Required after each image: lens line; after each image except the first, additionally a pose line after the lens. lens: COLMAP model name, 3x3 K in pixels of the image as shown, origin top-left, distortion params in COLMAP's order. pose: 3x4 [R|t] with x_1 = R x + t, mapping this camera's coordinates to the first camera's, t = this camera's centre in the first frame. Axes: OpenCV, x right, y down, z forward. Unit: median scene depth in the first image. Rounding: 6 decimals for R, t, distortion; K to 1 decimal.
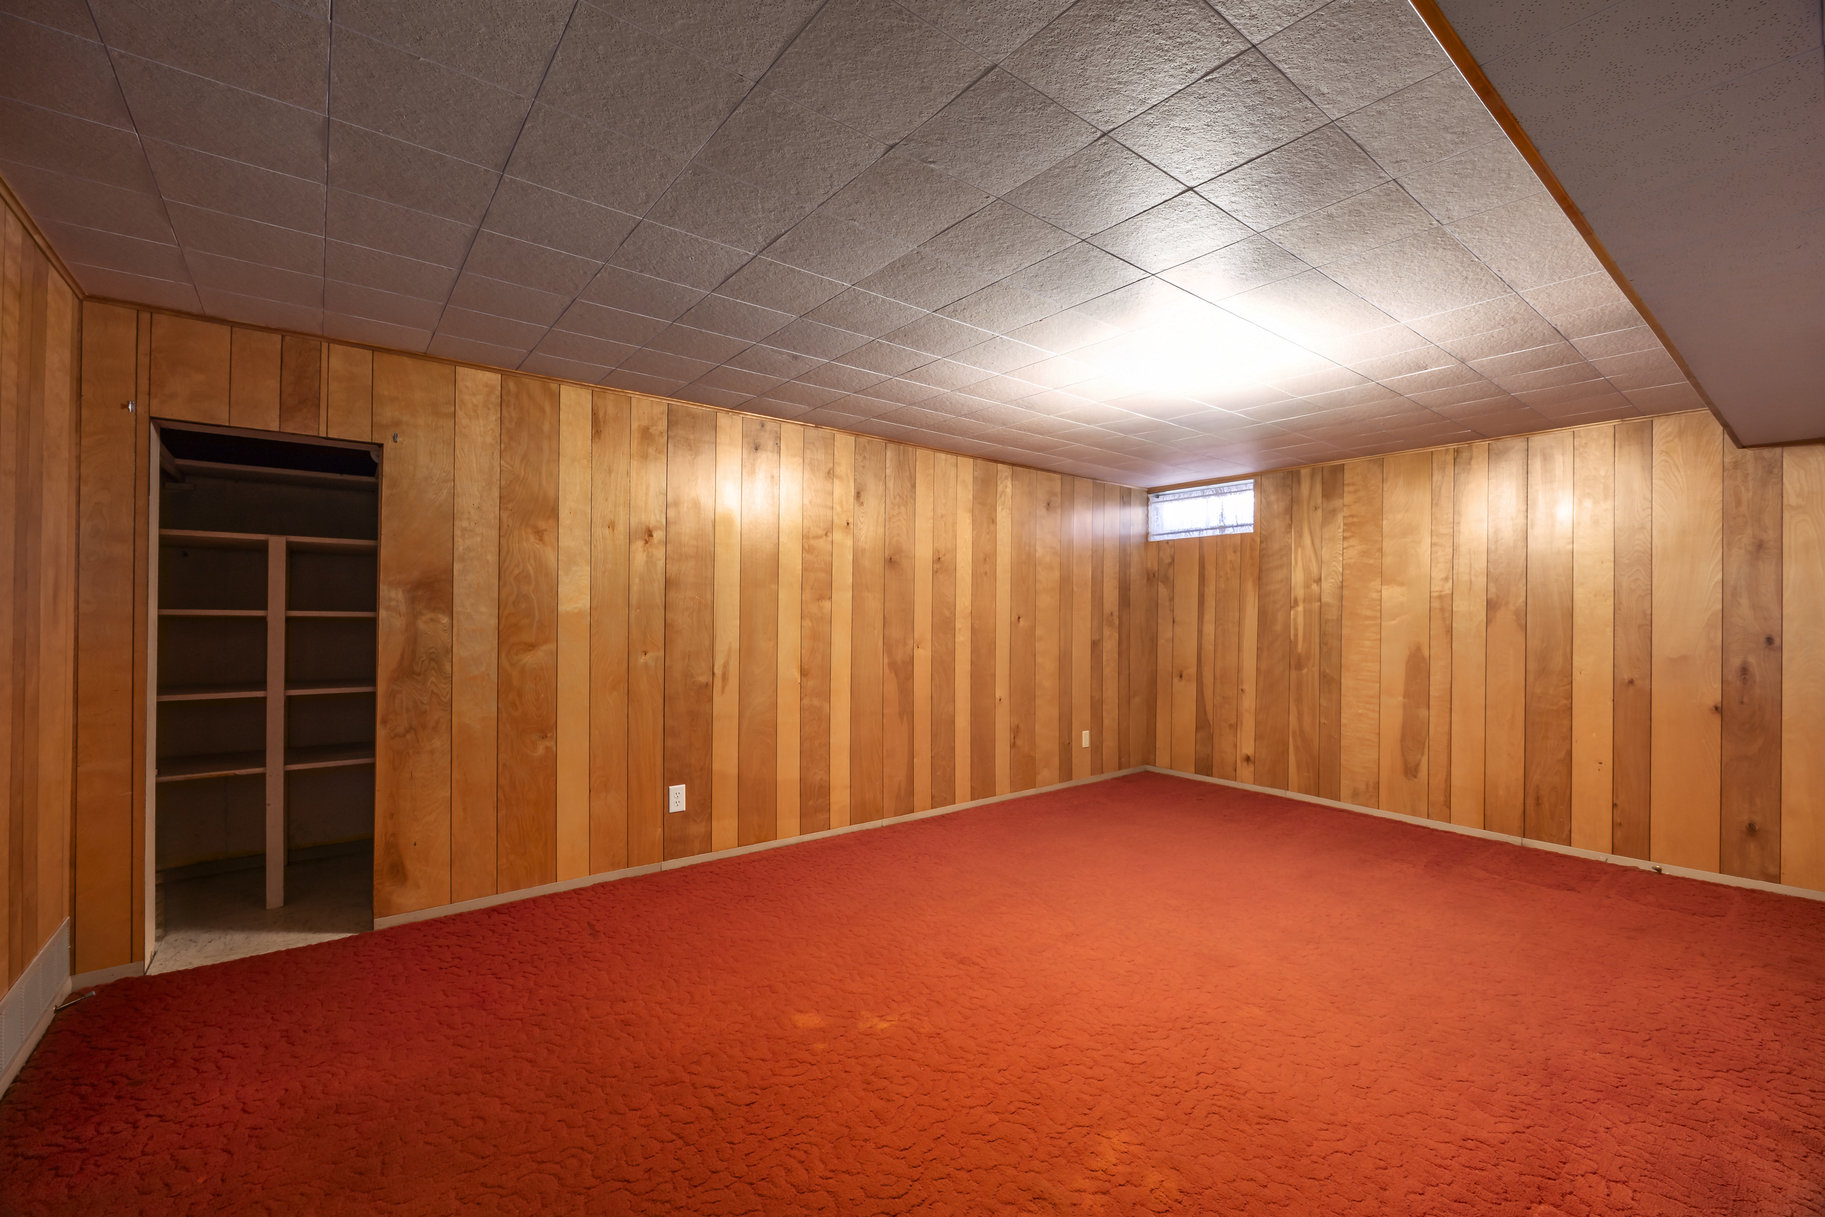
lens RADIAL K [[765.5, 0, 918.5], [0, 765.5, 611.0], [0, 0, 1]] dist [0.001856, 0.000062]
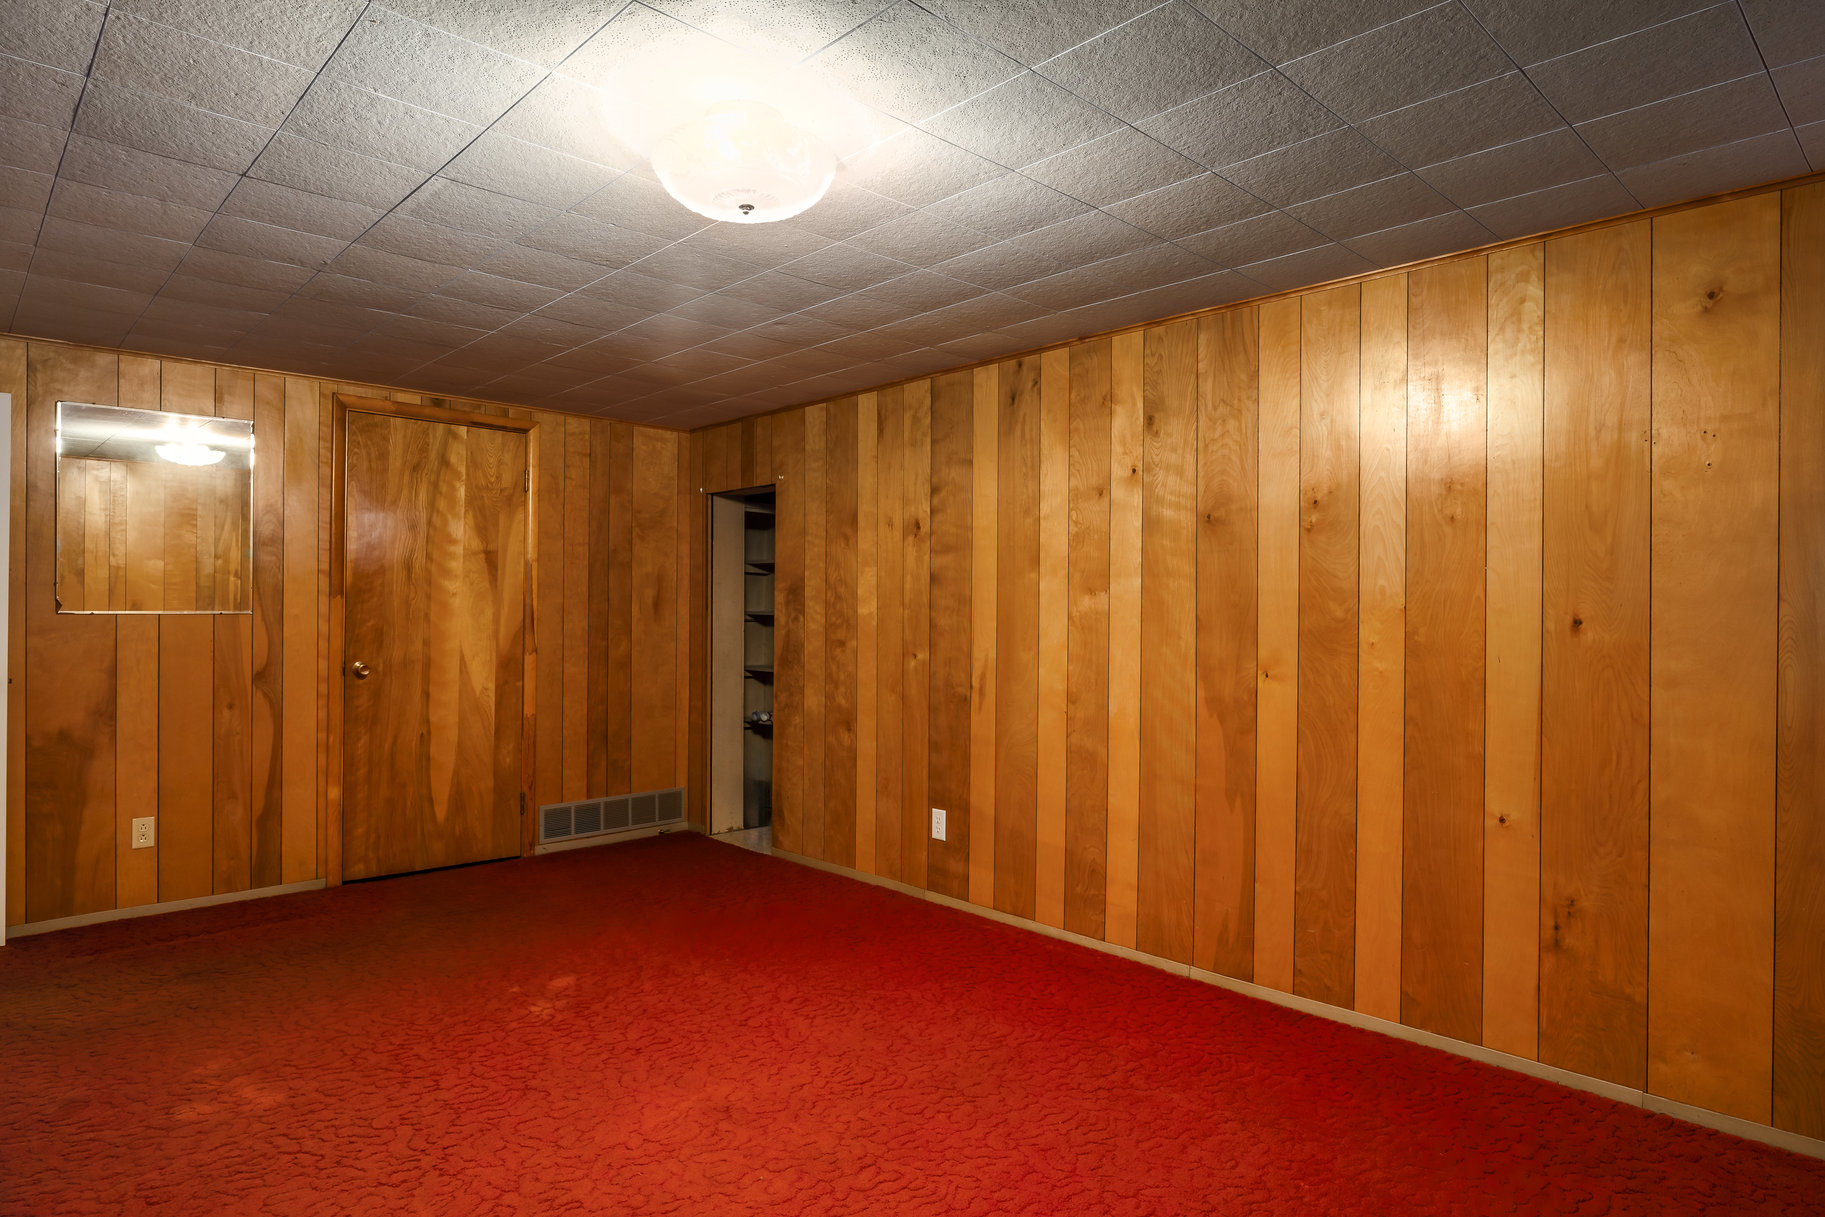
lens RADIAL K [[1047.9, 0, 915.8], [0, 1047.9, 612.1], [0, 0, 1]] dist [-0.002640, -0.001333]
pose [[0.088828, -0.009635, -0.996000, 0.819323], [-0.002849, 0.999947, -0.009928, 0.013188], [0.996043, 0.003720, 0.088796, 0.808342]]
